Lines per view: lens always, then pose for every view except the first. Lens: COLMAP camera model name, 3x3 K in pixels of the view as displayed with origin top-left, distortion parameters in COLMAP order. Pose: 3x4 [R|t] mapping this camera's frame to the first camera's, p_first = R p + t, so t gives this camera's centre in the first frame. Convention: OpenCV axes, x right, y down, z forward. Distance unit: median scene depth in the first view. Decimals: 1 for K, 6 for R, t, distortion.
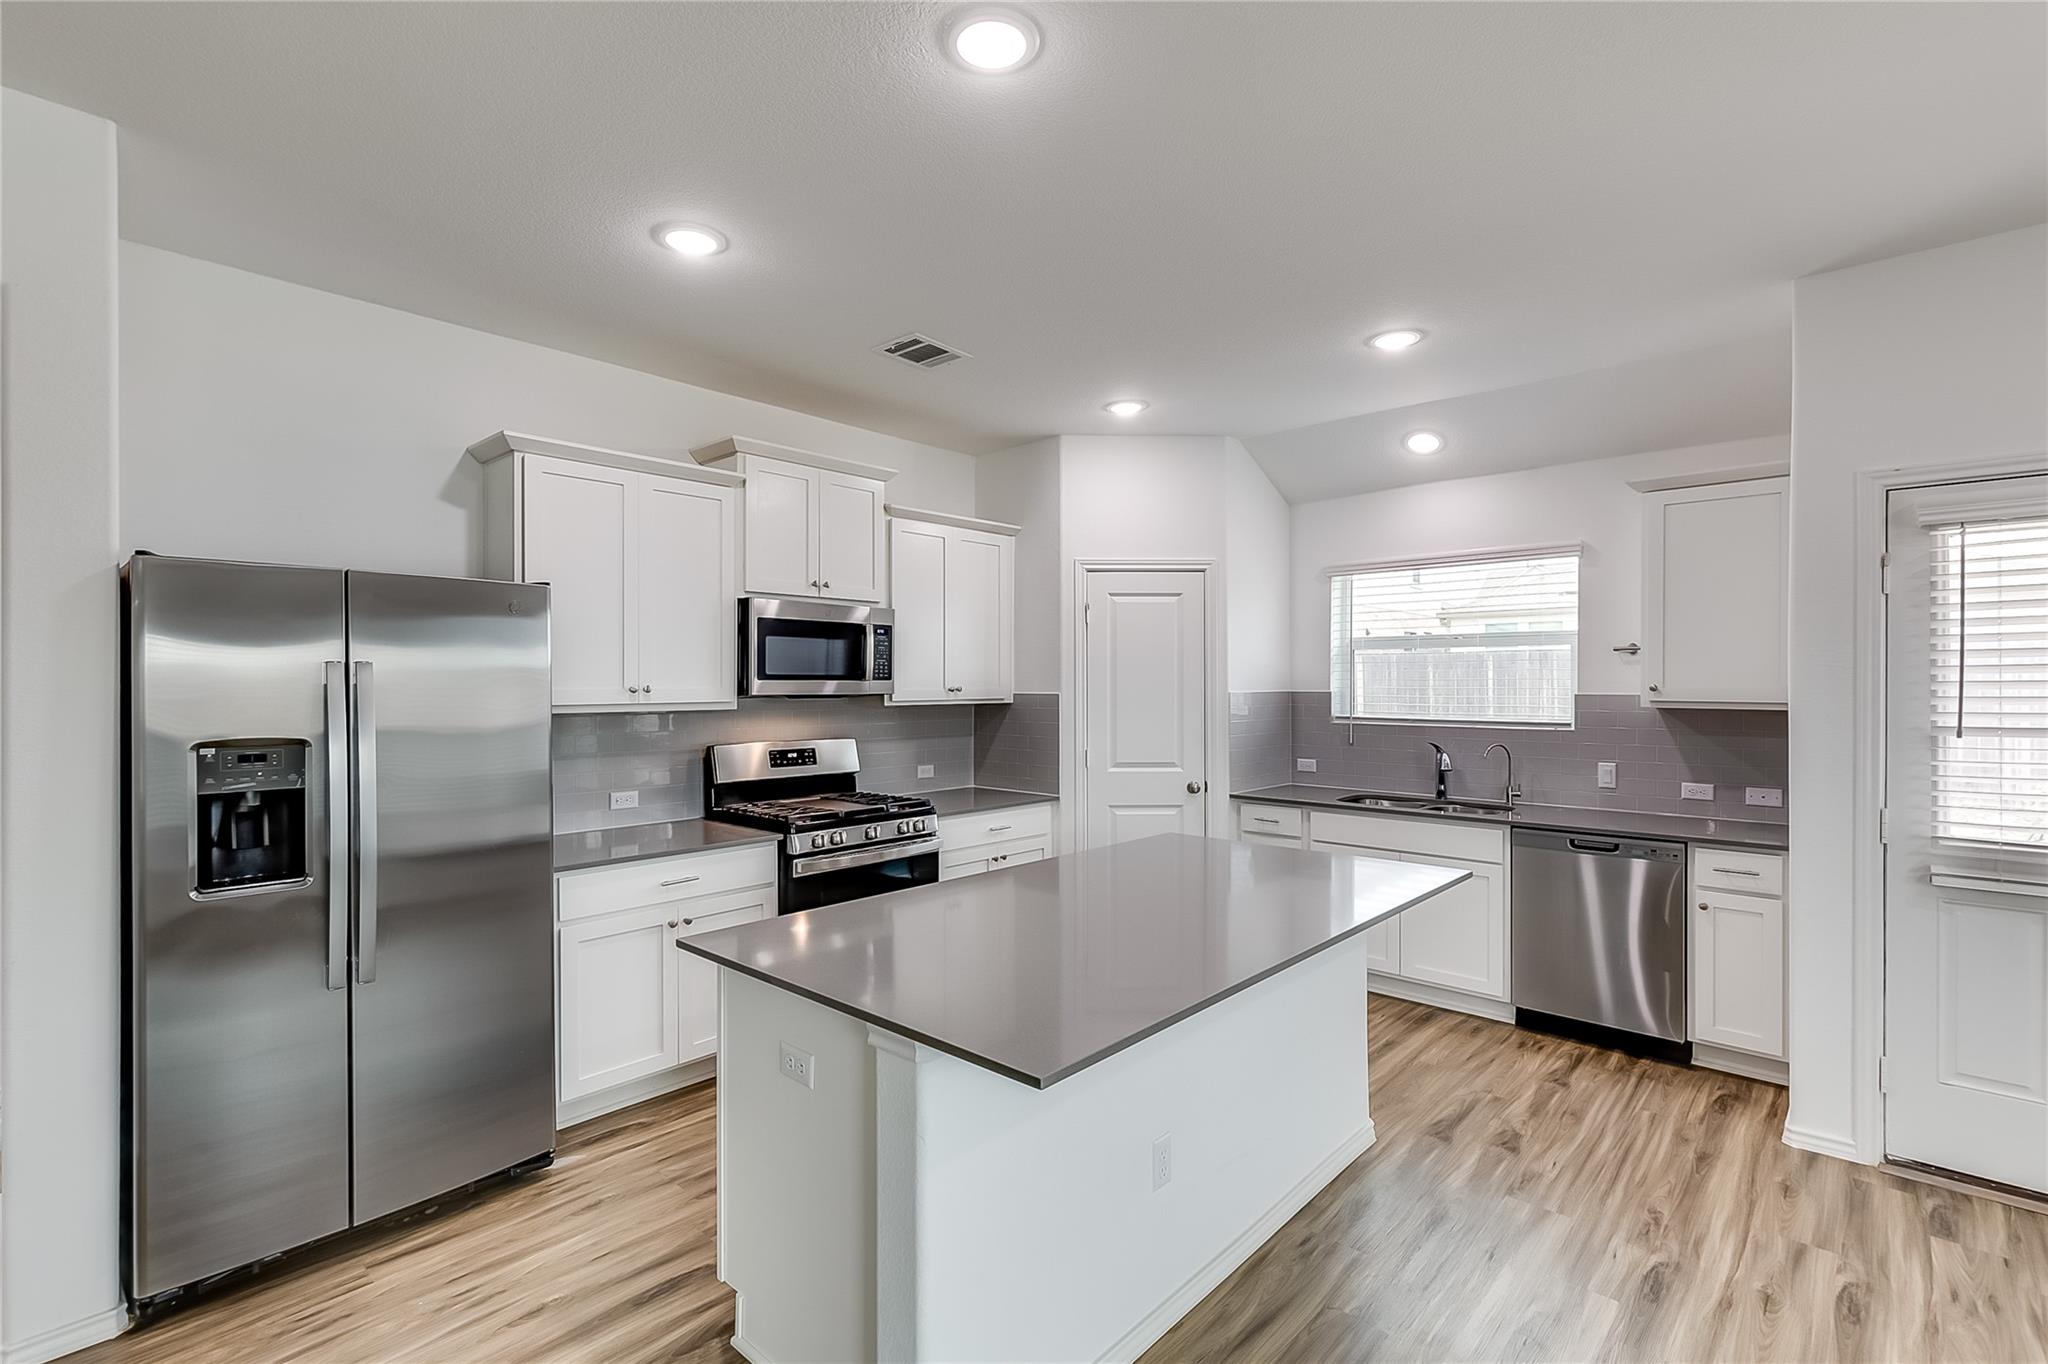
lens RADIAL K [[926.0, 0, 1025.5], [0, 926.0, 685.8], [0, 0, 1]] dist [0.005578, -0.000242]
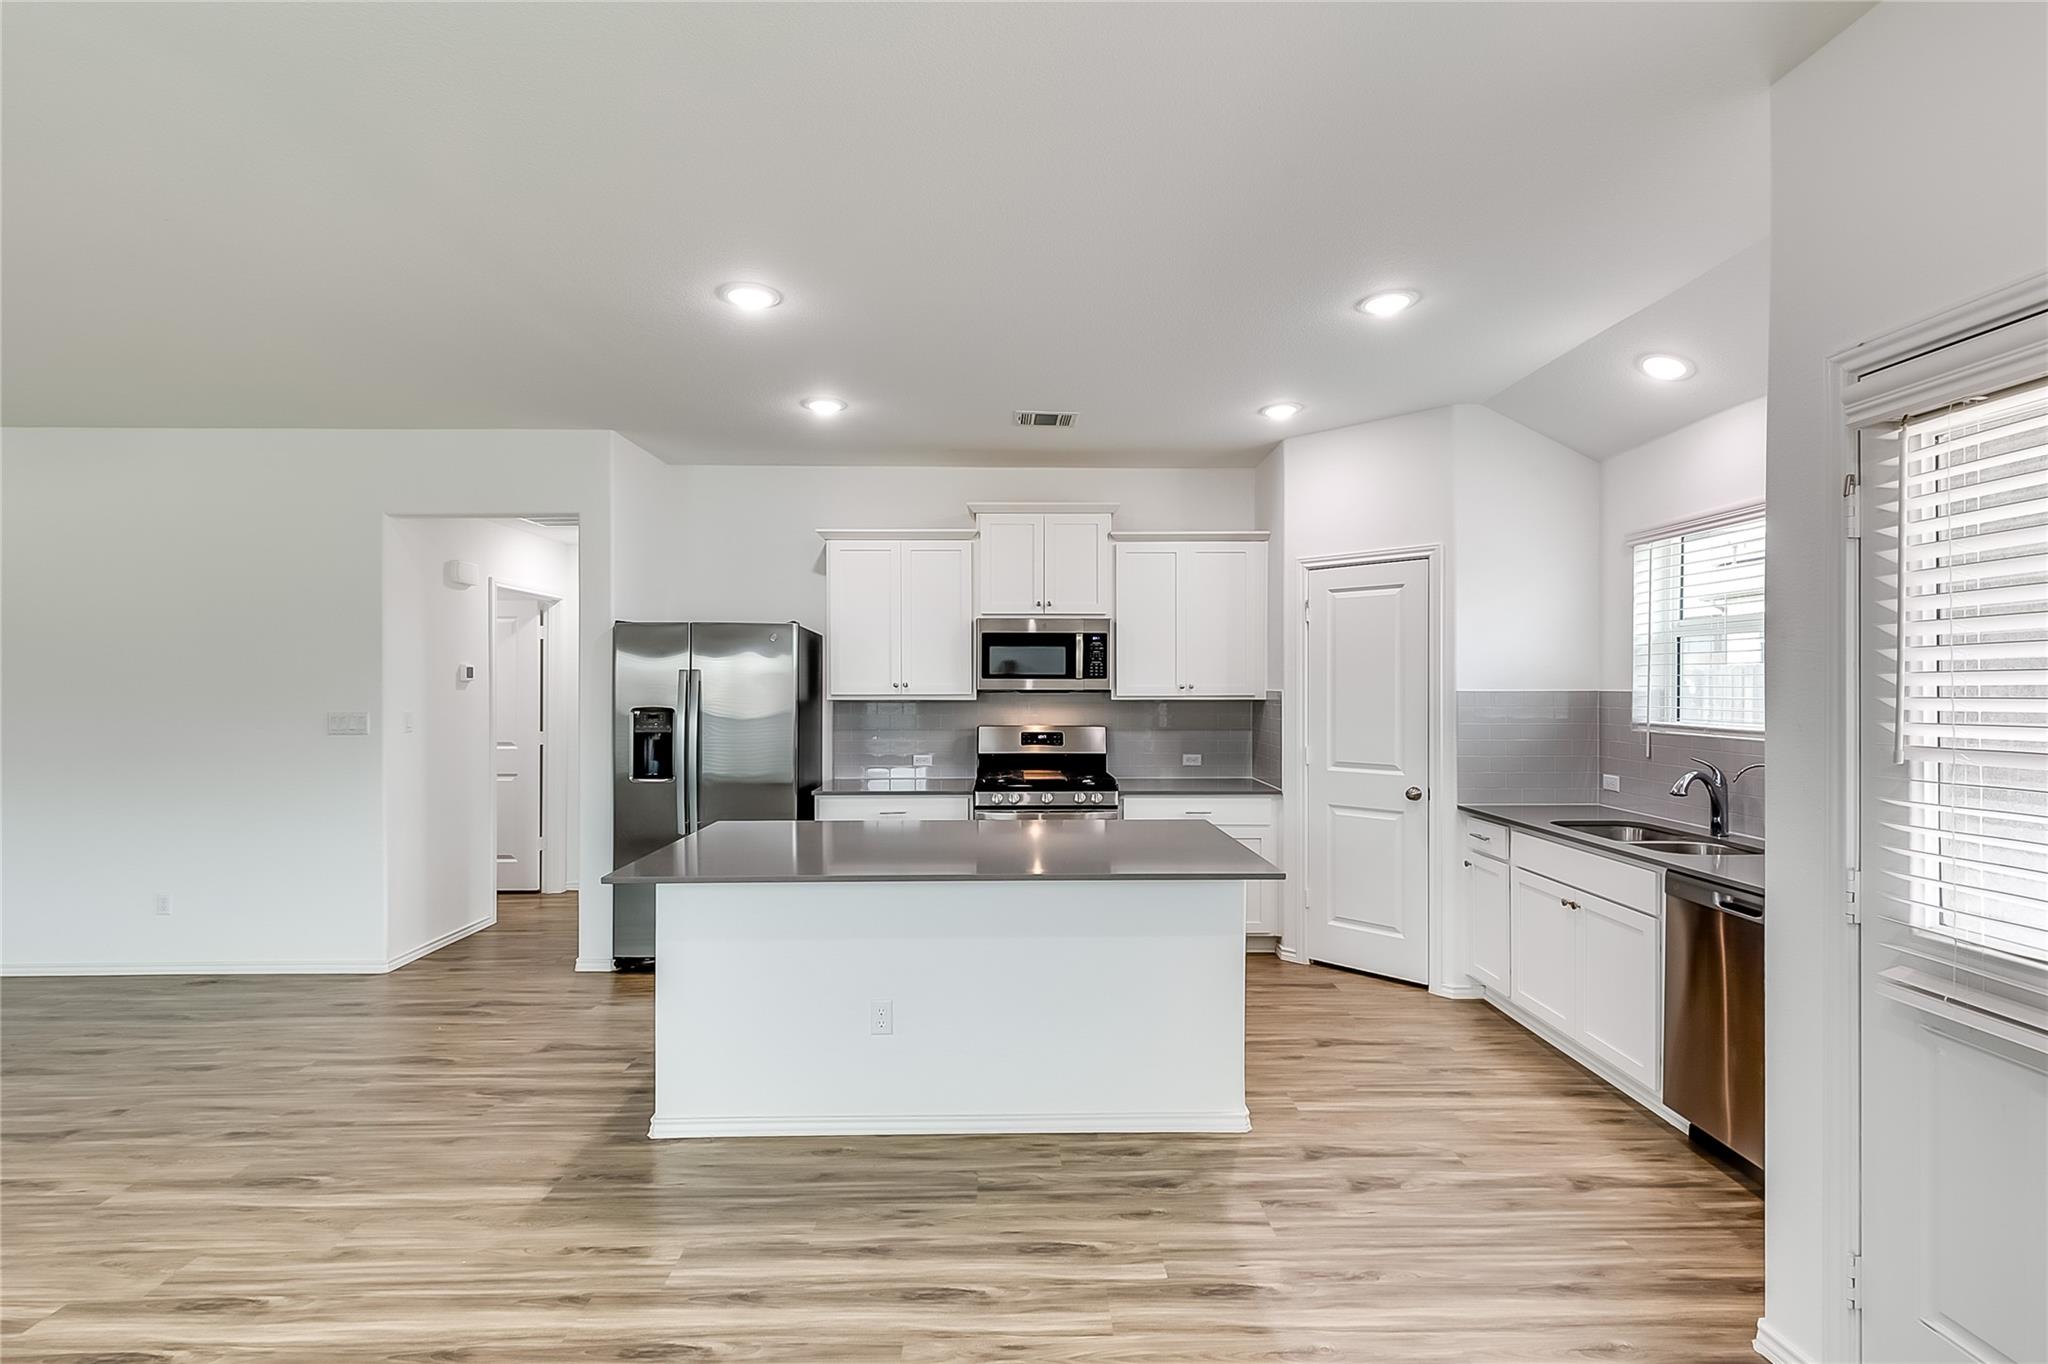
lens RADIAL K [[926.0, 0, 1025.5], [0, 926.0, 685.8], [0, 0, 1]] dist [0.005578, -0.000242]
pose [[0.690801, 0.001574, -0.723043, 0.687481], [-0.002382, 0.999997, -0.000099, 0.003973], [0.723041, 0.001791, 0.690803, 0.094922]]
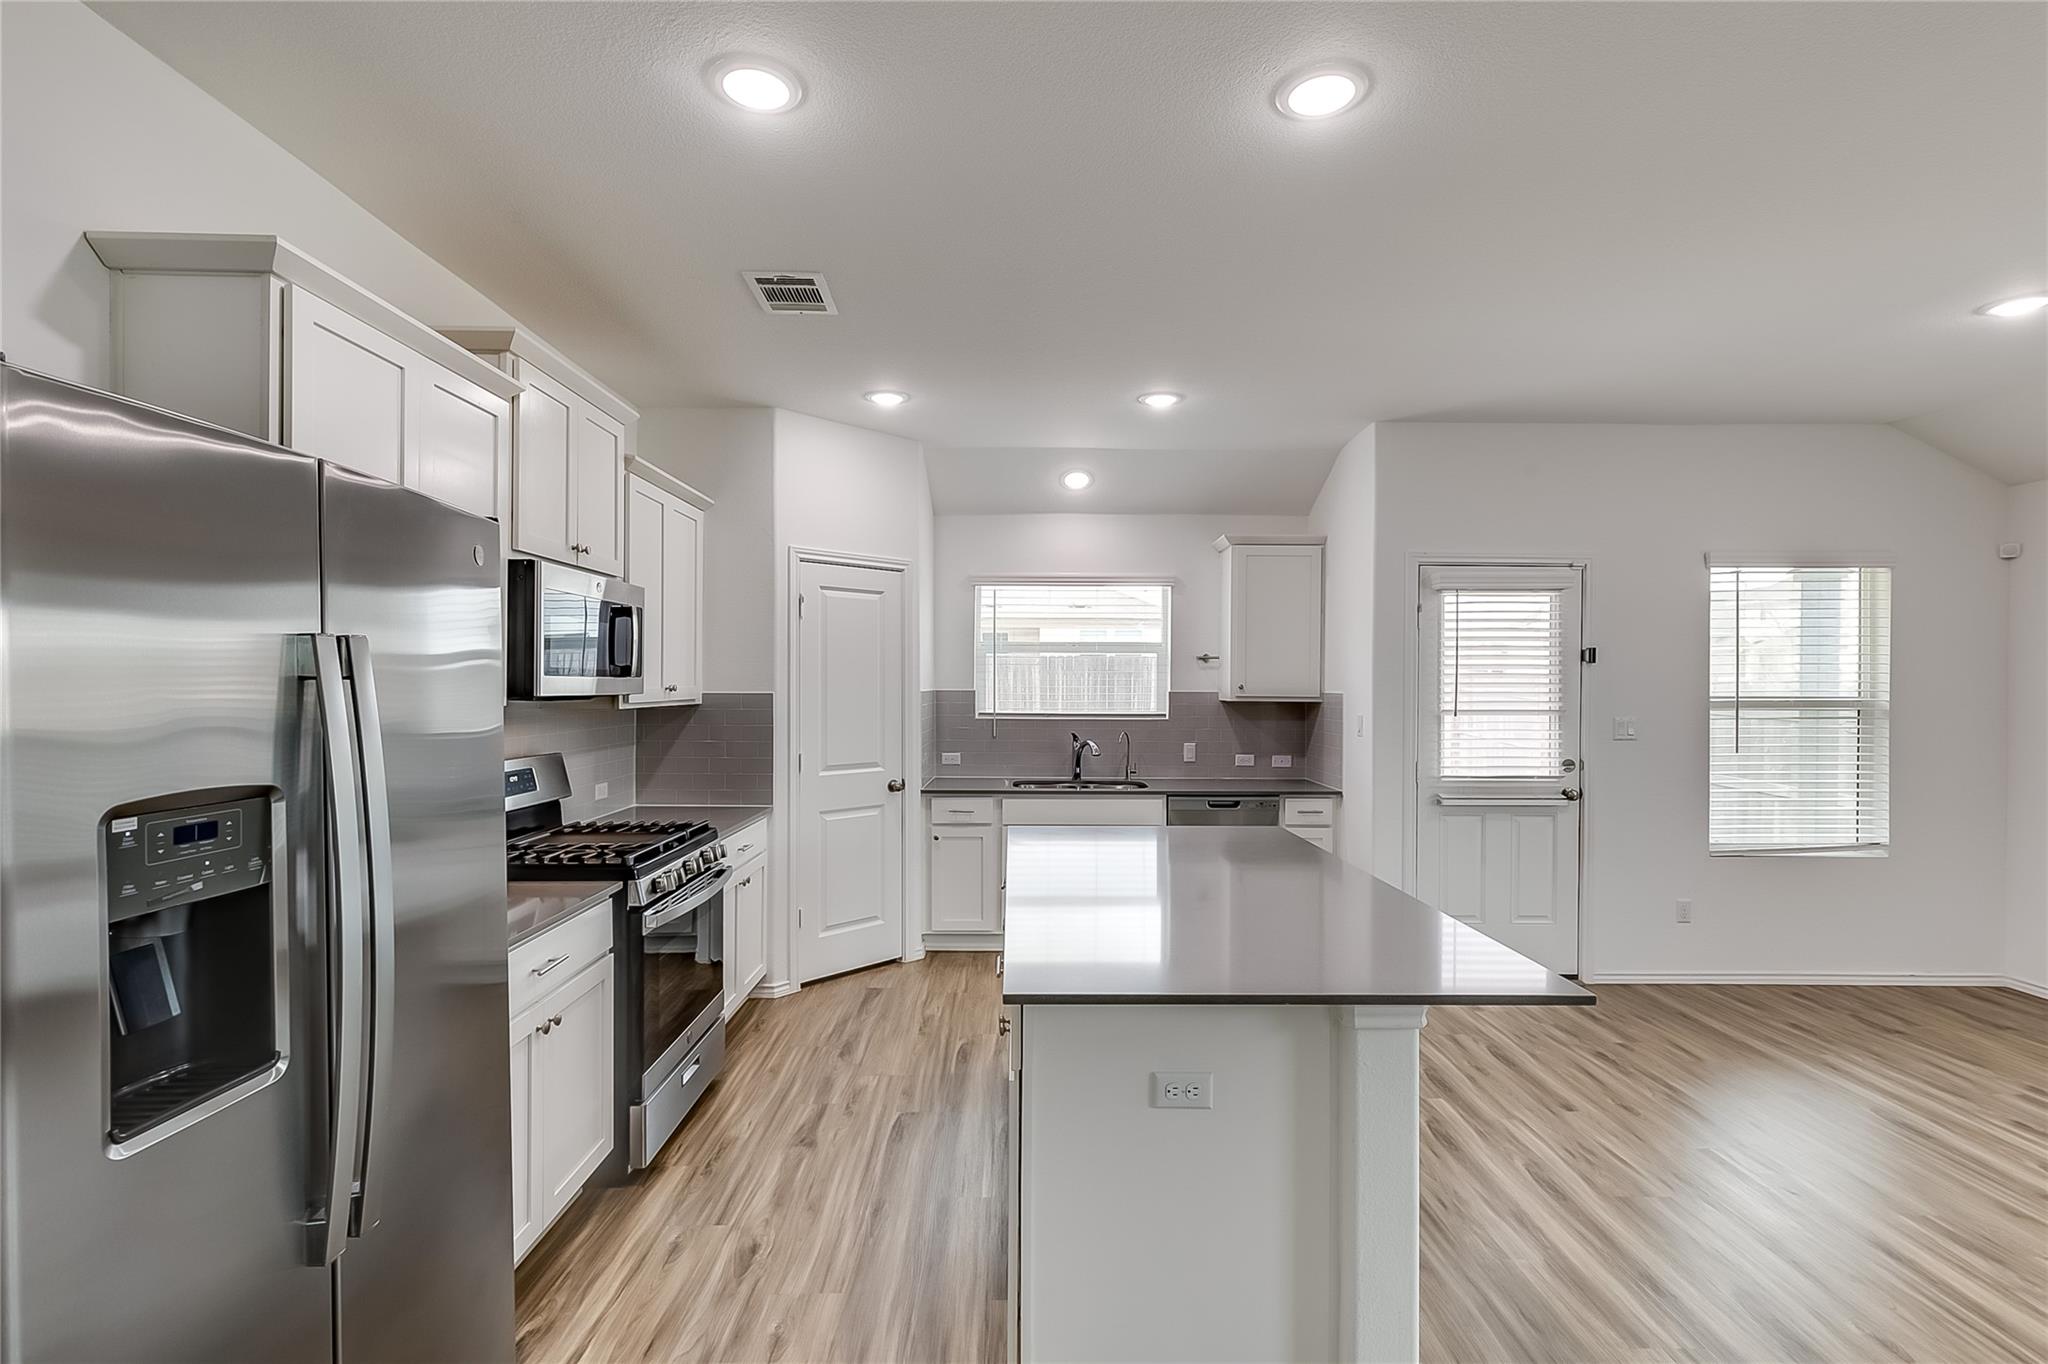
lens RADIAL K [[926.0, 0, 1025.5], [0, 926.0, 685.8], [0, 0, 1]] dist [0.005578, -0.000242]
pose [[0.732033, 0.001129, 0.681268, -0.469201], [-0.002021, 0.999998, 0.000514, 0.000762], [-0.681266, -0.001754, 0.732033, 0.198766]]
